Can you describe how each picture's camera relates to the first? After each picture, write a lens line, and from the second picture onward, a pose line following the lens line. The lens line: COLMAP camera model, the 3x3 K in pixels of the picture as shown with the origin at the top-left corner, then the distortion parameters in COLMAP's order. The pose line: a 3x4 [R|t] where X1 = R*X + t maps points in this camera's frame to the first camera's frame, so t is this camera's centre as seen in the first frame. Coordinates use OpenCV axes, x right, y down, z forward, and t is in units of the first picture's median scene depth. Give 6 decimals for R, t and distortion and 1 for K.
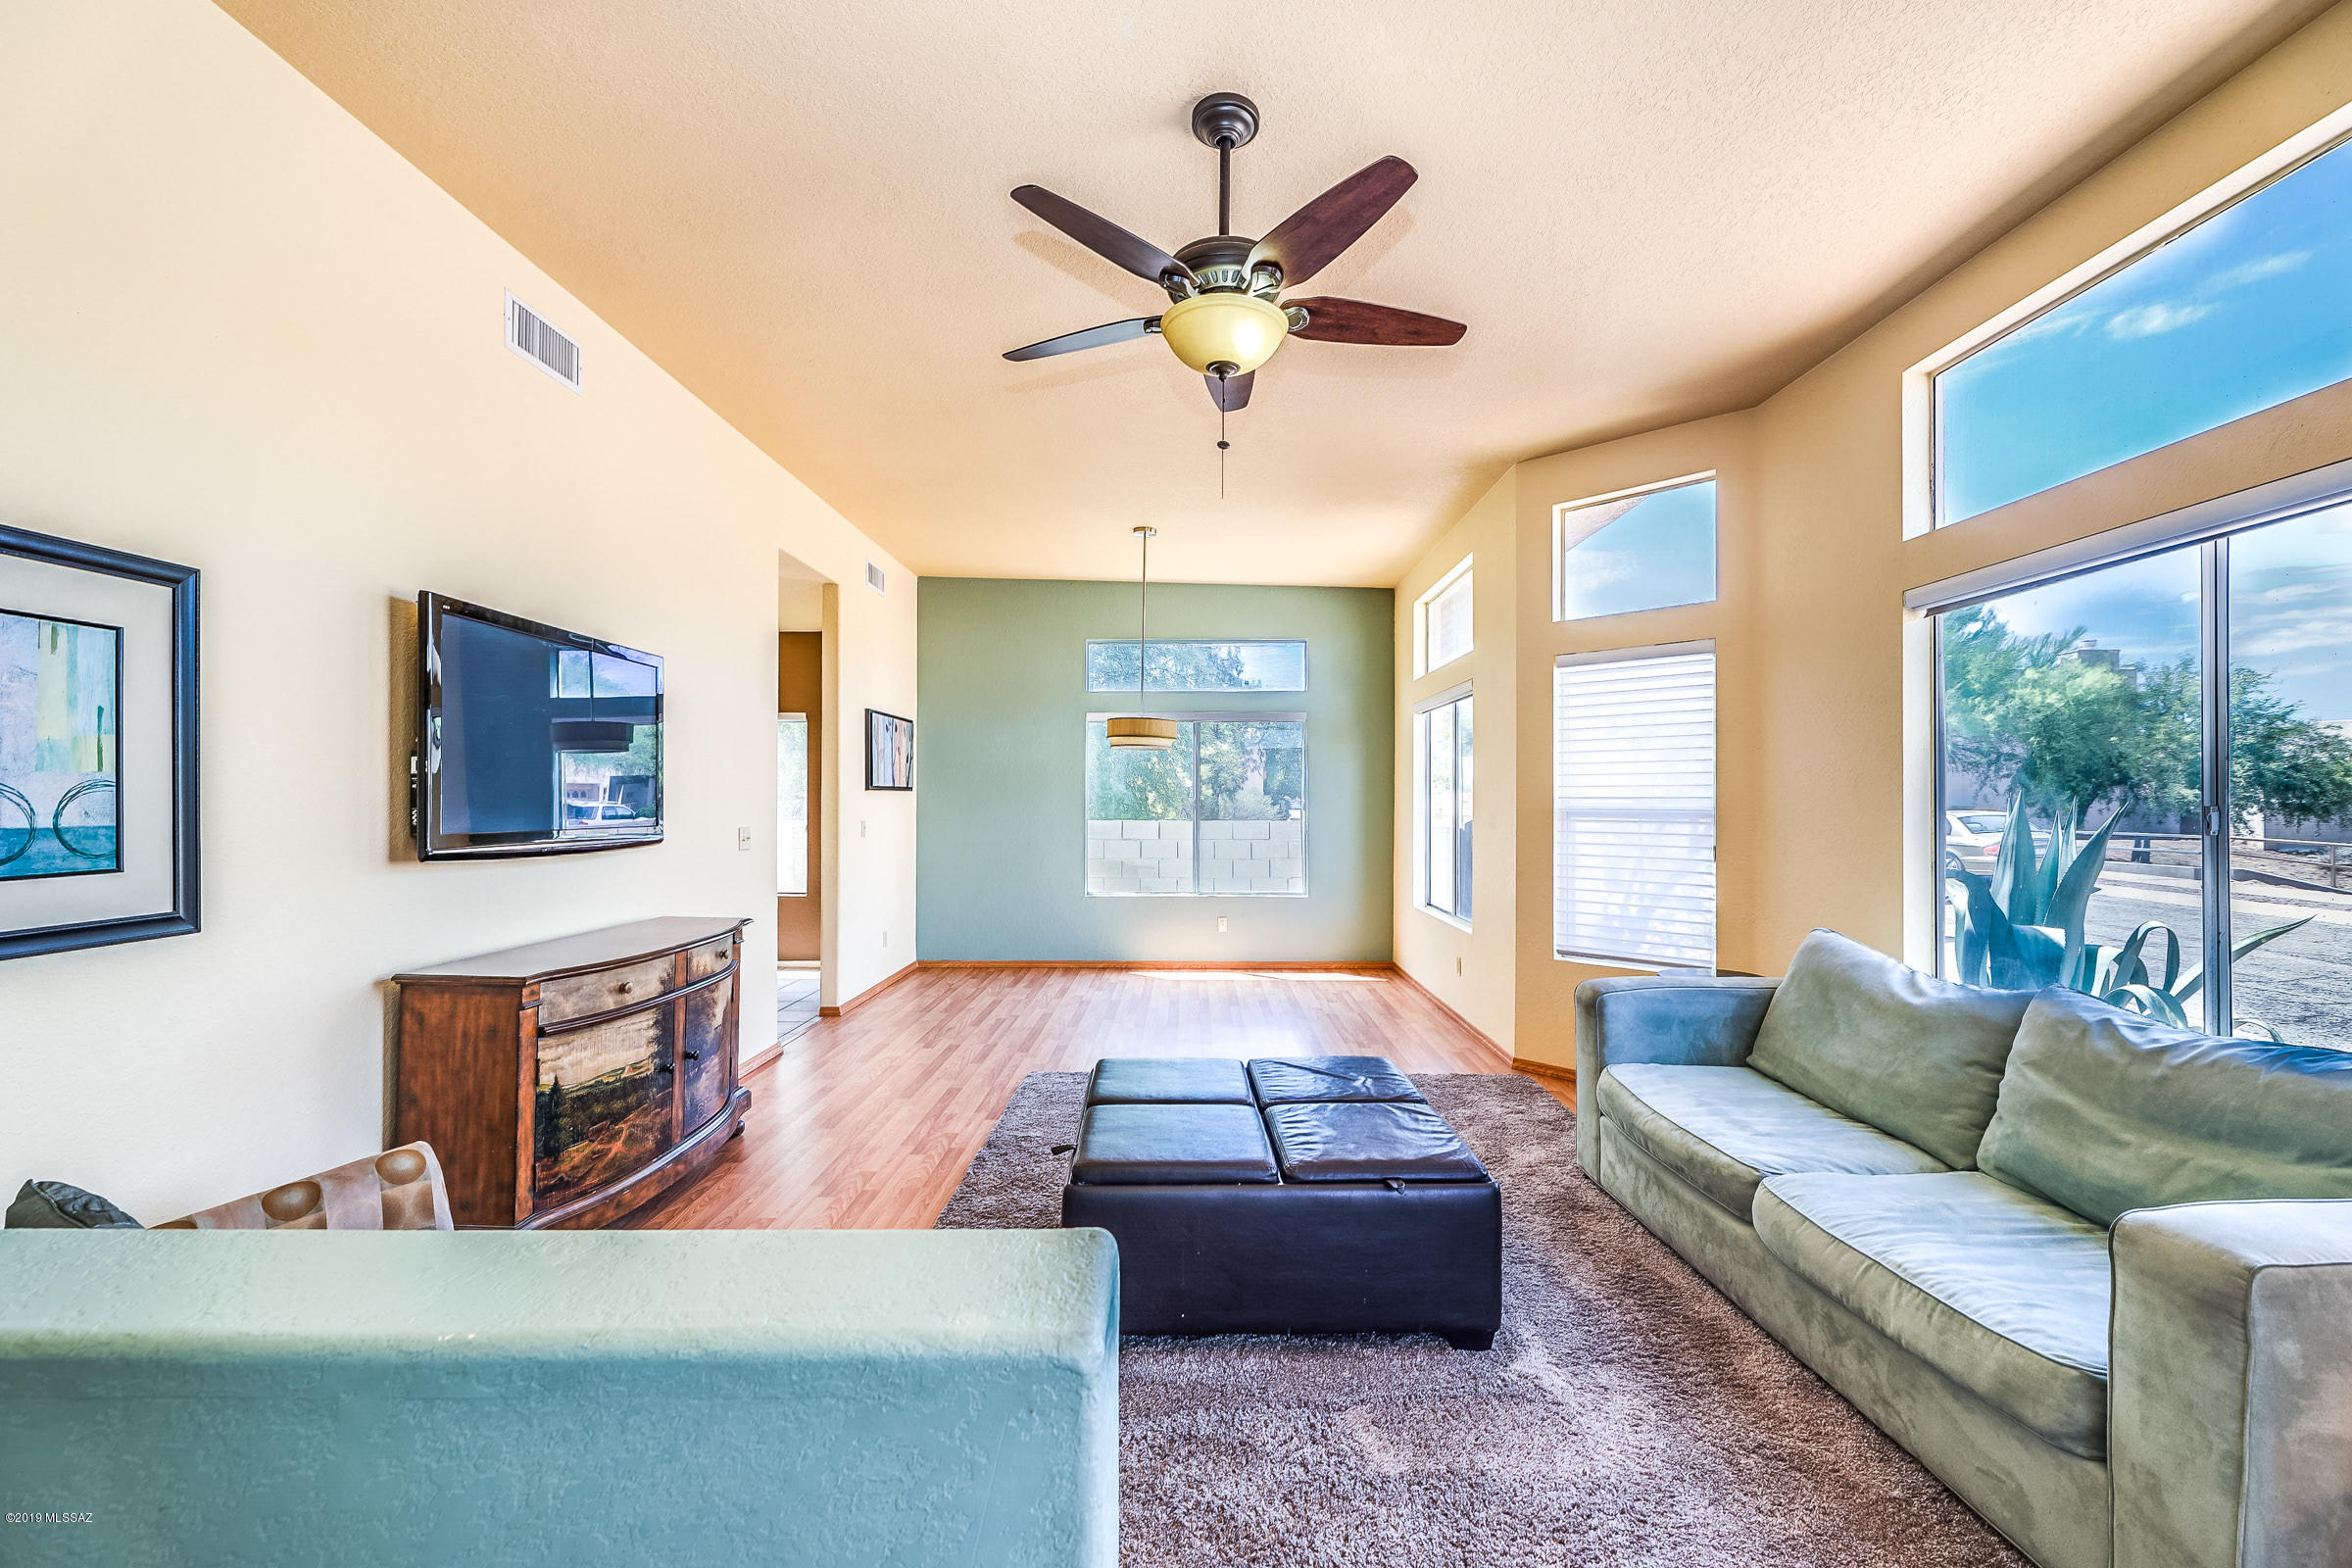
lens RADIAL K [[991.1, 0, 1198.7], [0, 991.1, 792.0], [0, 0, 1]] dist [0.002197, -0.000606]
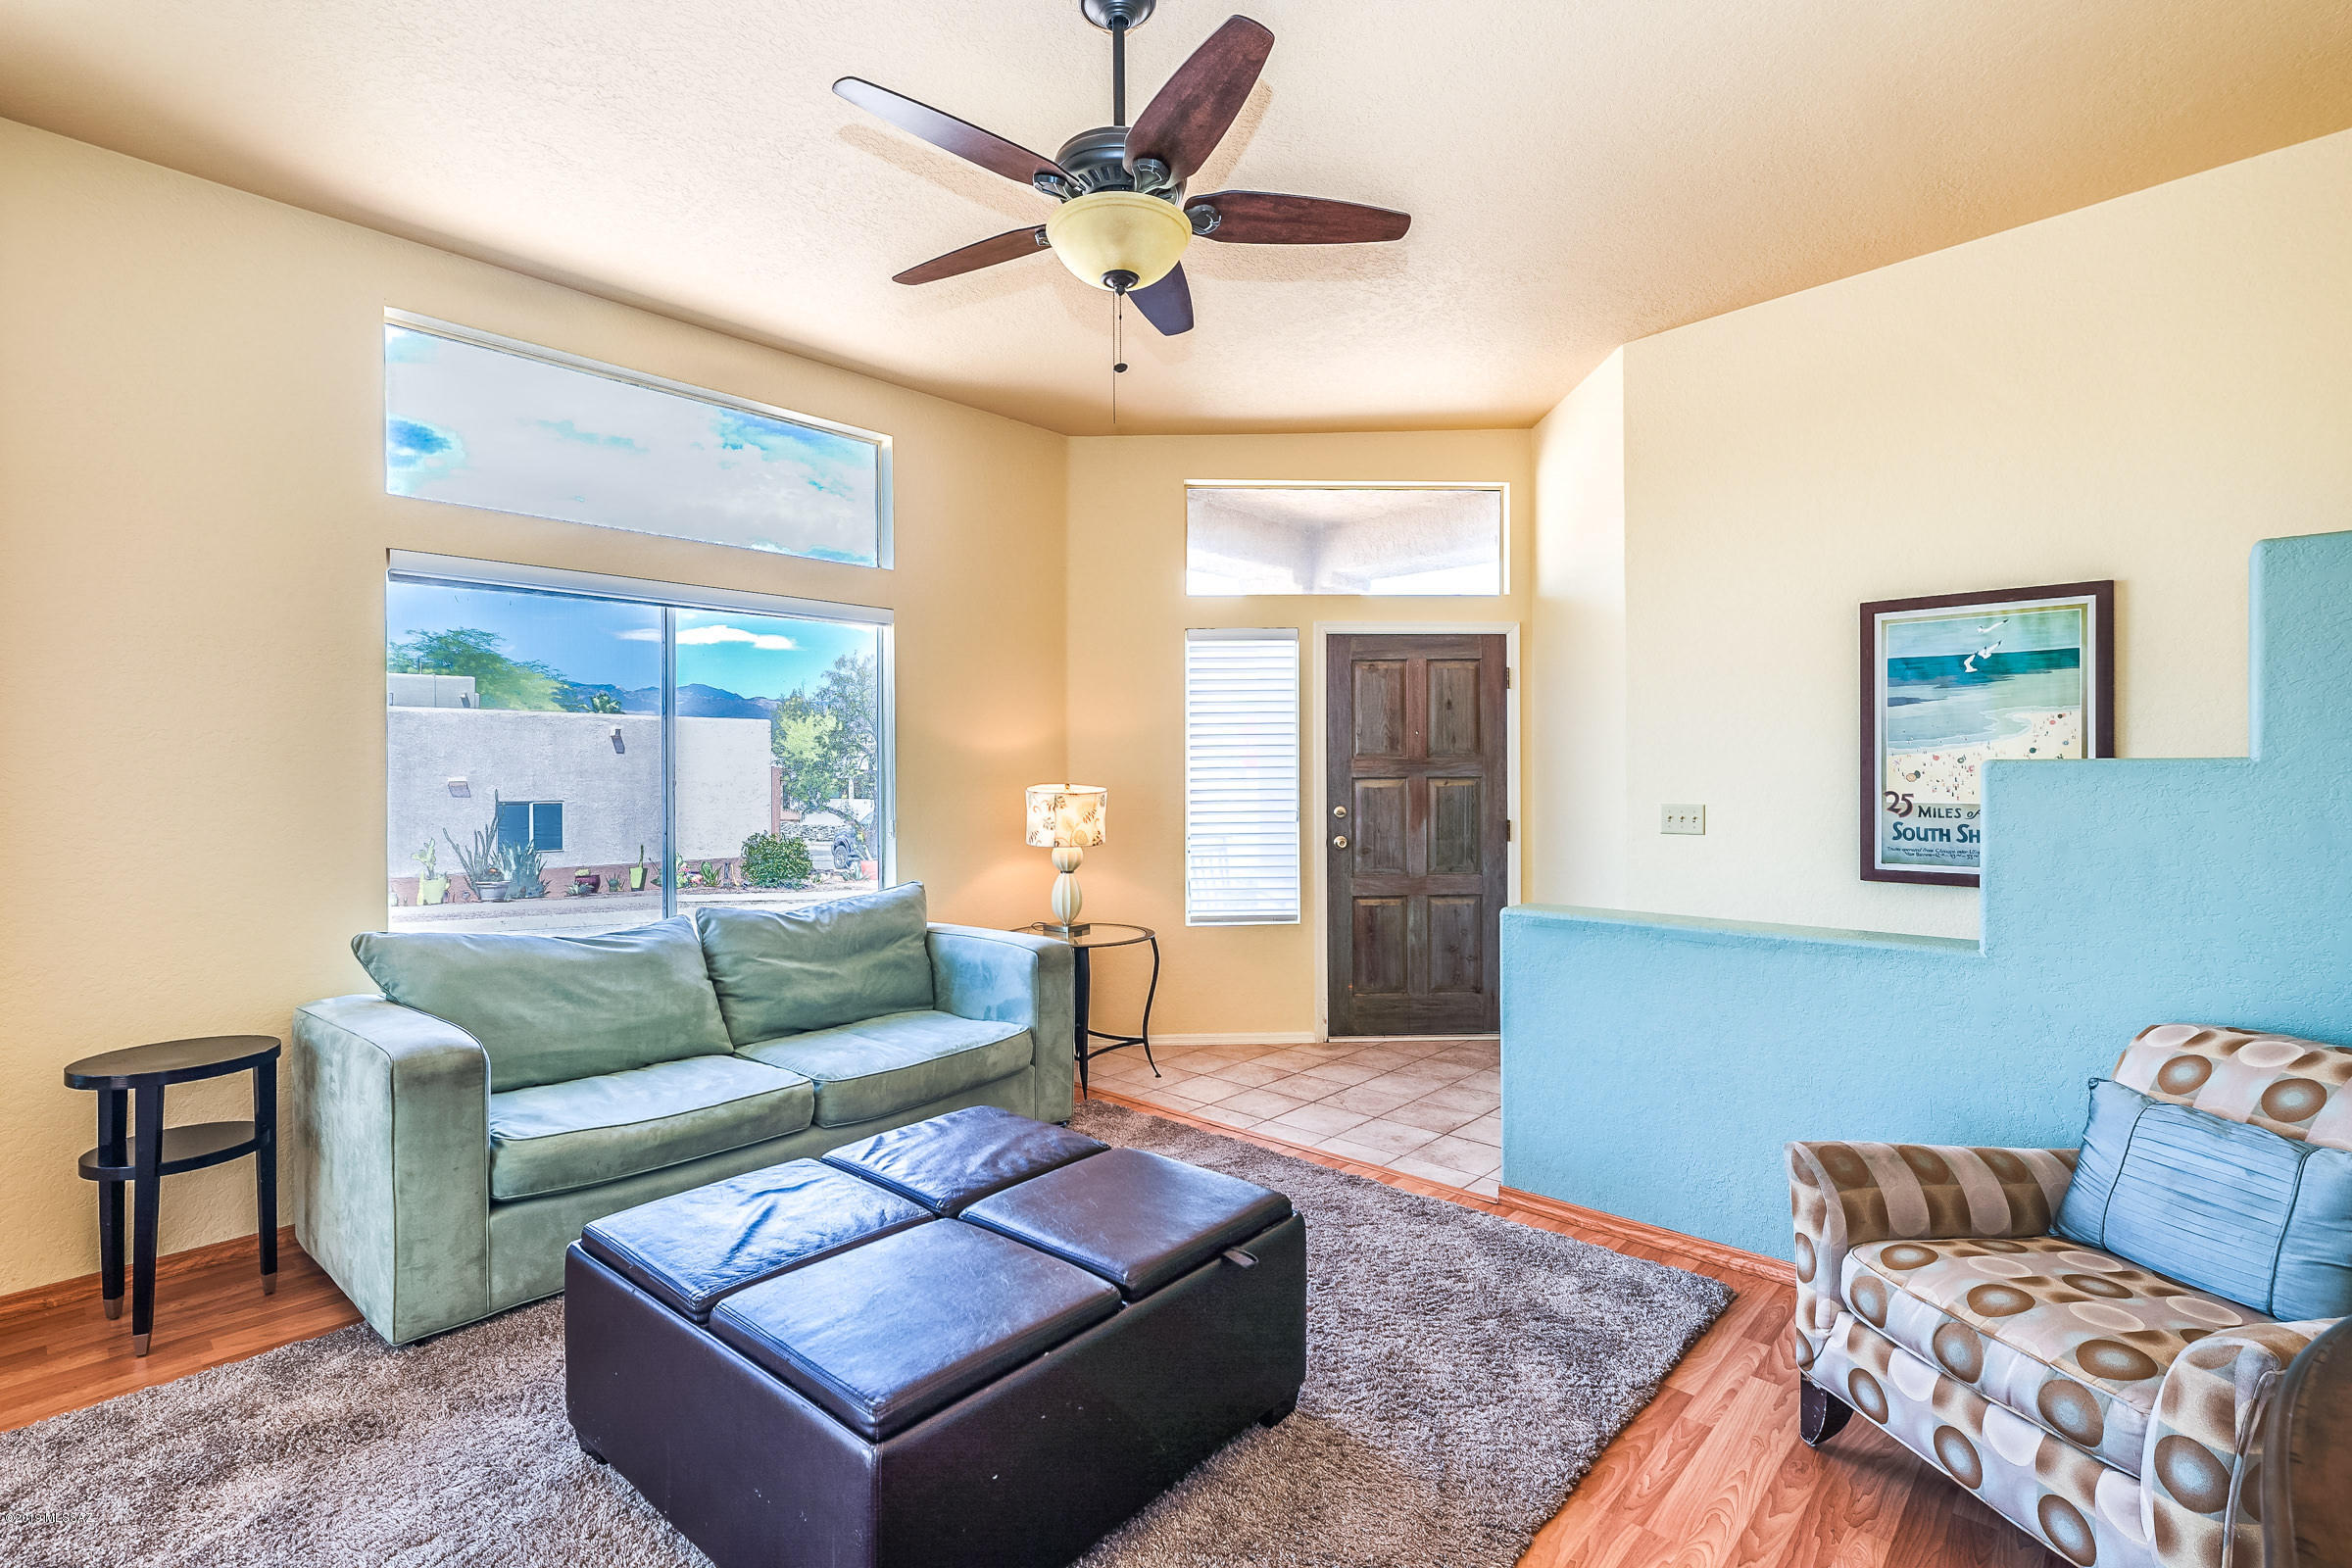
lens RADIAL K [[1093.2, 0, 1173.3], [0, 1093.2, 775.8], [0, 0, 1]] dist [0.002209, 0.001361]
pose [[-0.738476, 0.001978, 0.674277, -0.572635], [-0.001271, 0.999990, -0.004326, 0.012382], [-0.674279, -0.004052, -0.738466, 1.462787]]
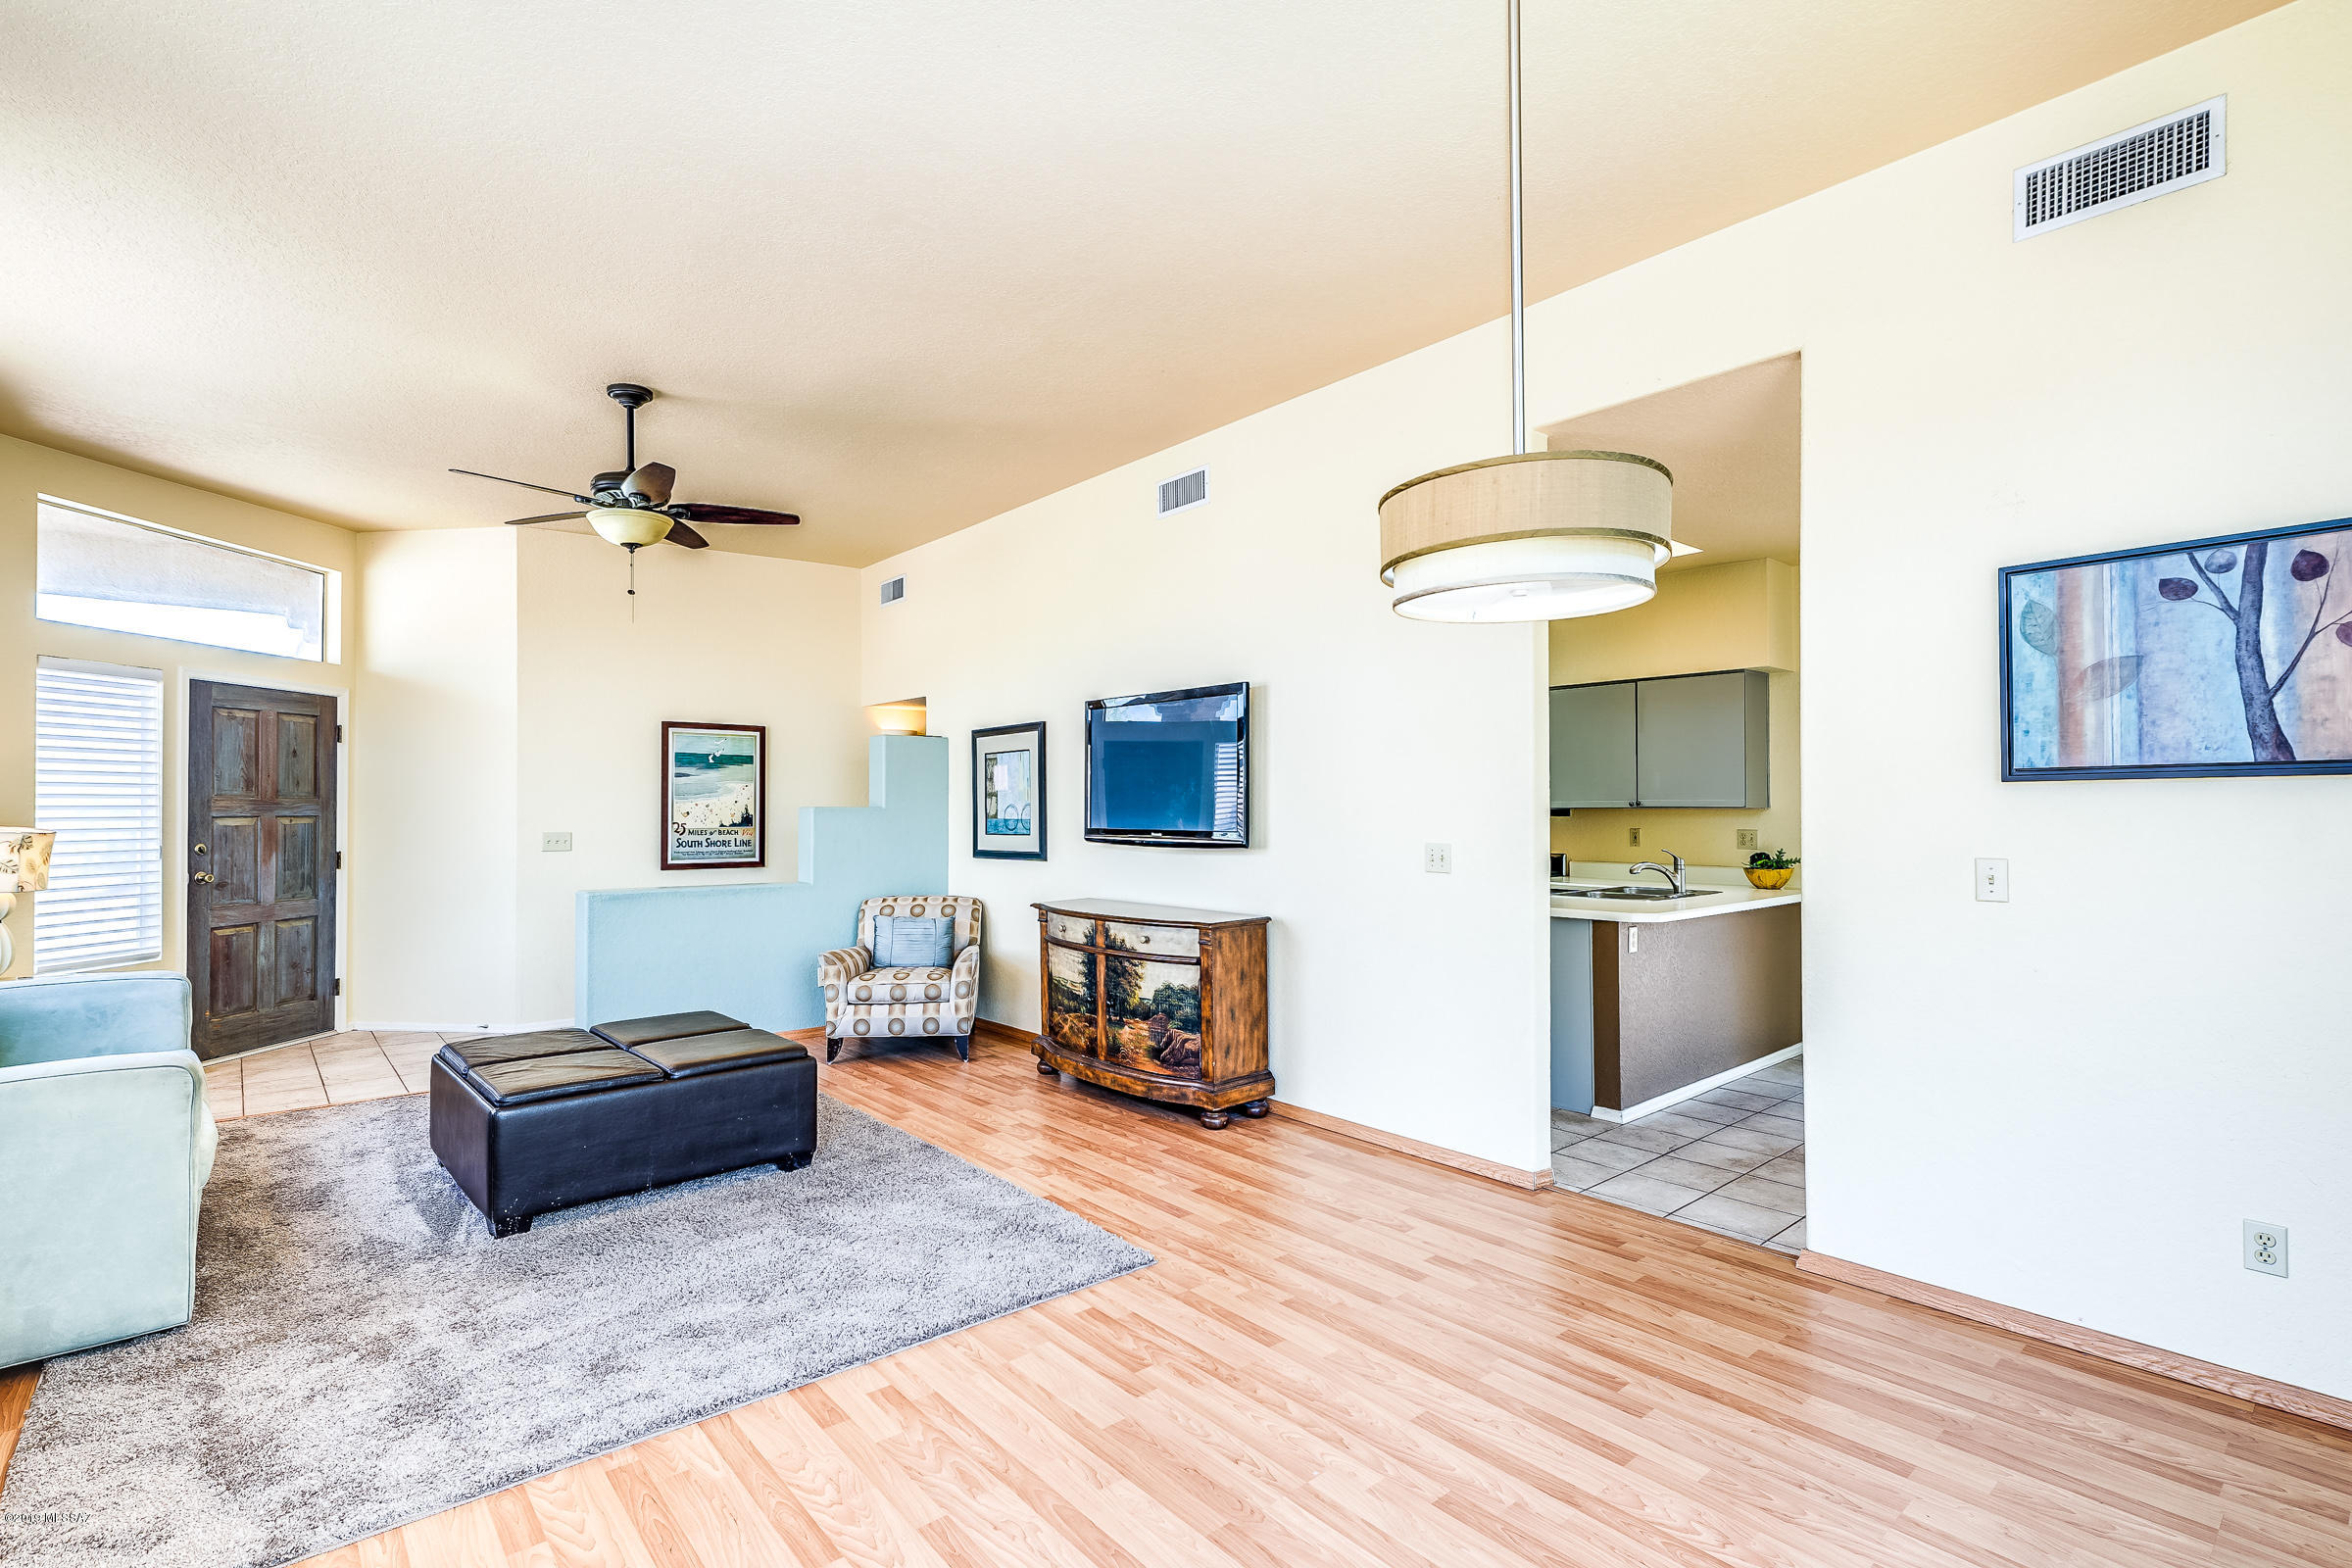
lens RADIAL K [[1093.2, 0, 1167.2], [0, 1093.2, 794.3], [0, 0, 1]] dist [0.002209, 0.001361]
pose [[-0.761827, -0.008155, -0.647729, 0.443389], [0.007628, 0.999738, -0.021559, 0.023134], [0.647735, -0.021365, -0.761566, 2.542254]]
